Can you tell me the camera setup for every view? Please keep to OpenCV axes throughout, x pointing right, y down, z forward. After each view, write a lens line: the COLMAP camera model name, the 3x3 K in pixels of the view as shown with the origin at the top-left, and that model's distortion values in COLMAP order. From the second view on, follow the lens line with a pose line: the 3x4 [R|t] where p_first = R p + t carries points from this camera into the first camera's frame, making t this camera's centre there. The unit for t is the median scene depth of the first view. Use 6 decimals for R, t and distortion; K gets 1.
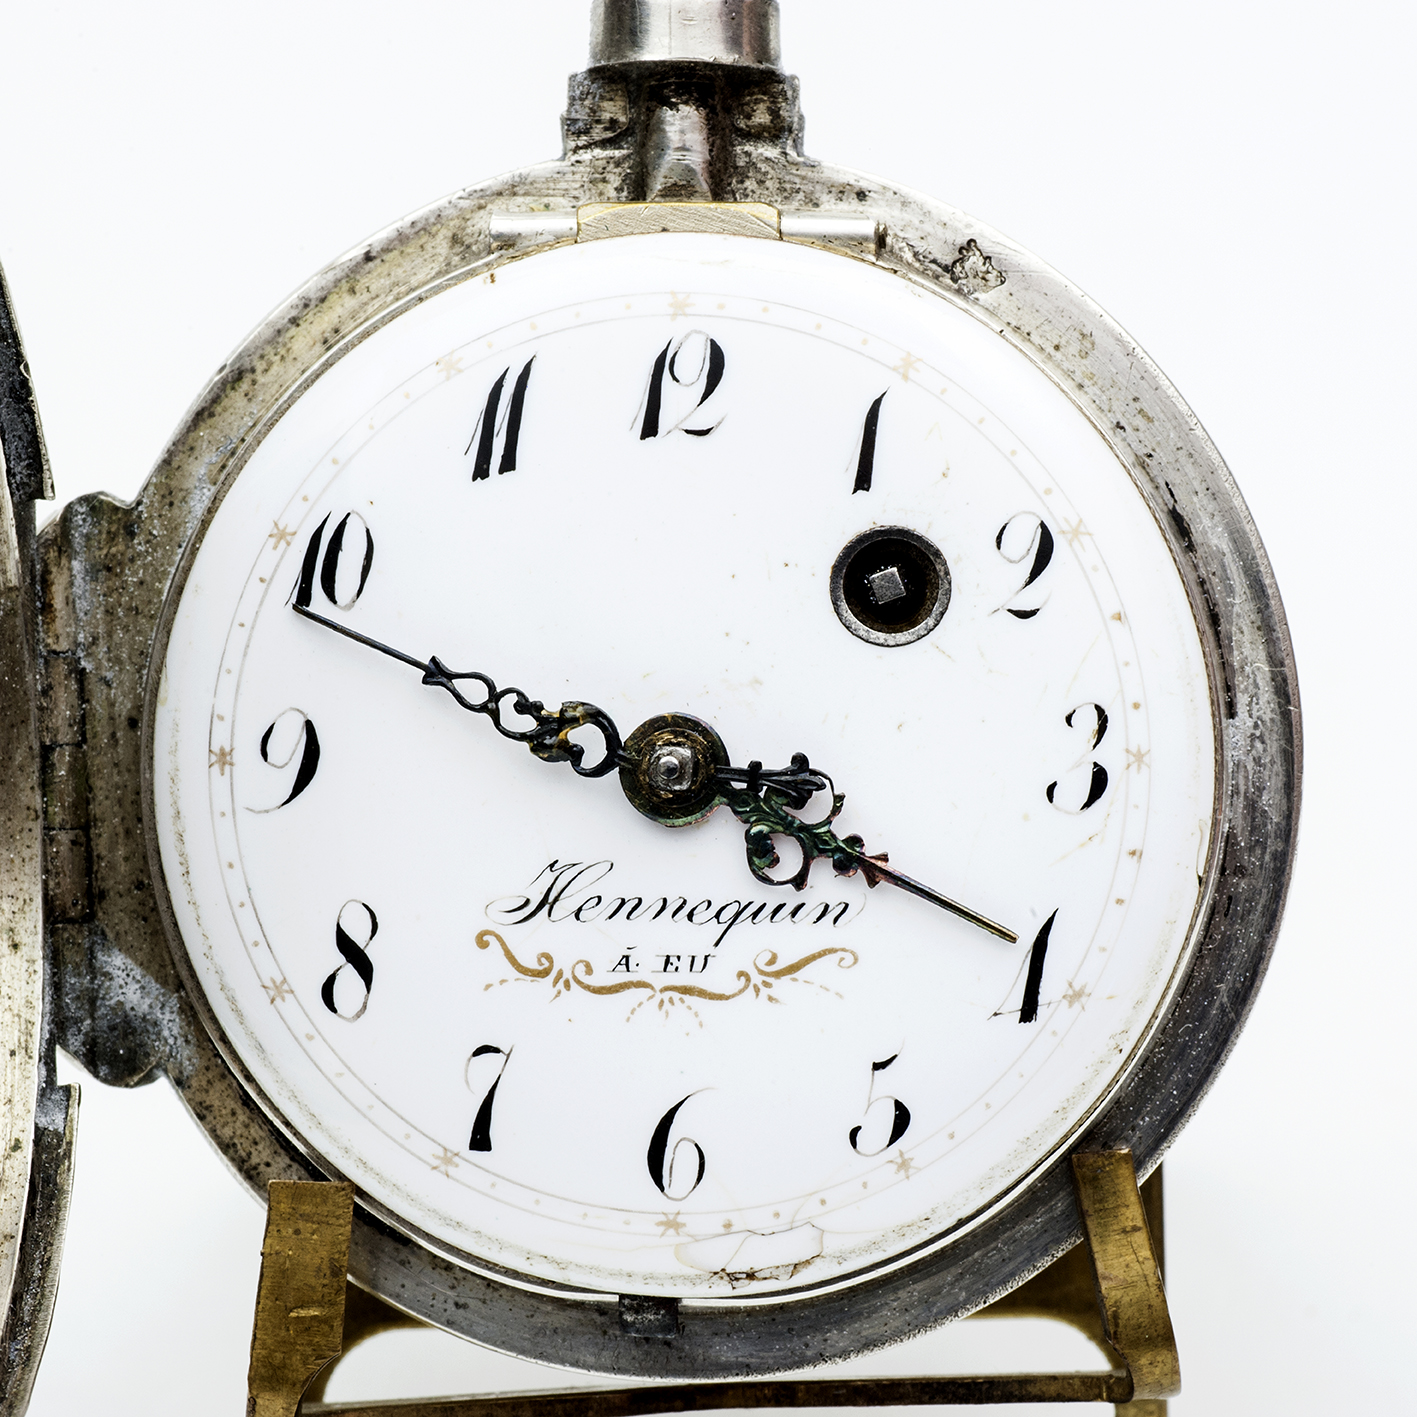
lens RADIAL K [[7464.5, 0, 708.5], [0, 7464.5, 708.5], [0, 0, 1]] dist [0.398985, -7.463594]
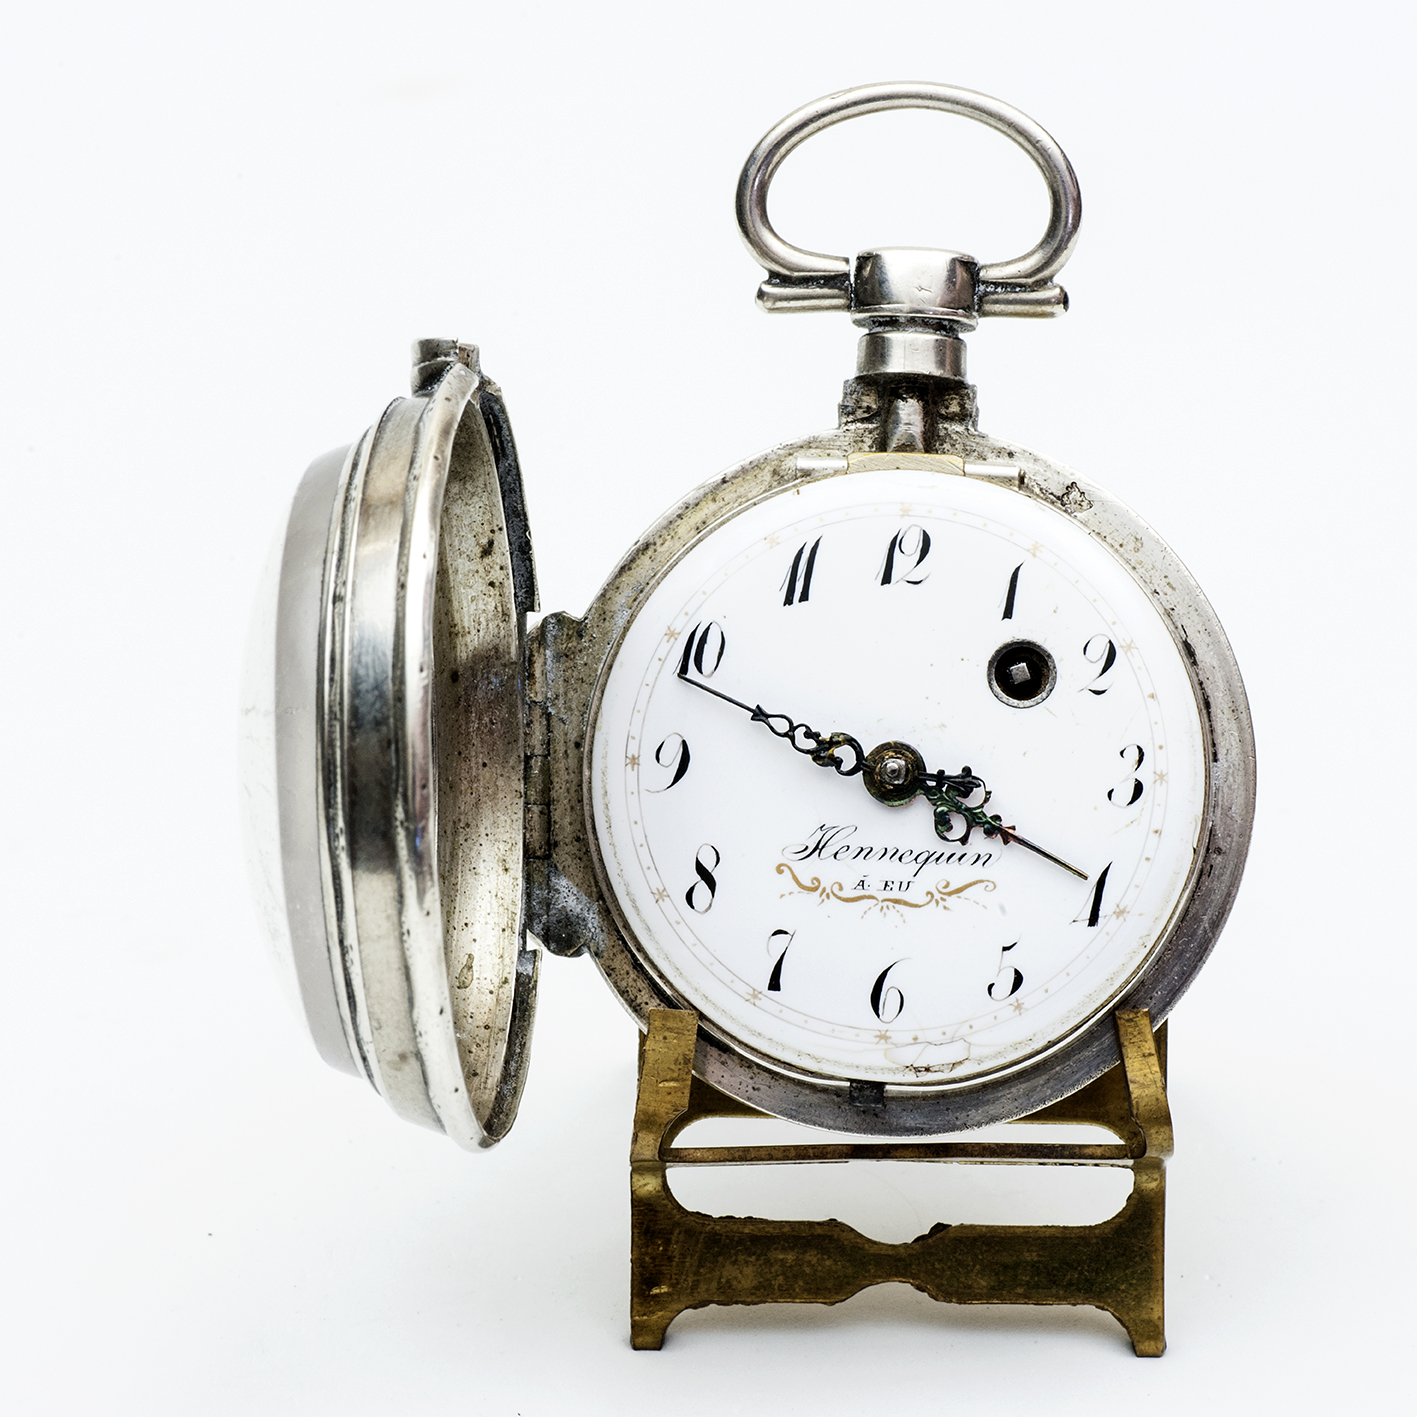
lens RADIAL K [[7464.5, 0, 708.5], [0, 7464.5, 708.5], [0, 0, 1]] dist [0.398985, -7.463594]
pose [[0.999342, 0.036161, -0.002879, -0.043027], [-0.036276, 0.996390, -0.076754, 0.127127], [0.000093, 0.076808, 0.997046, -0.731001]]
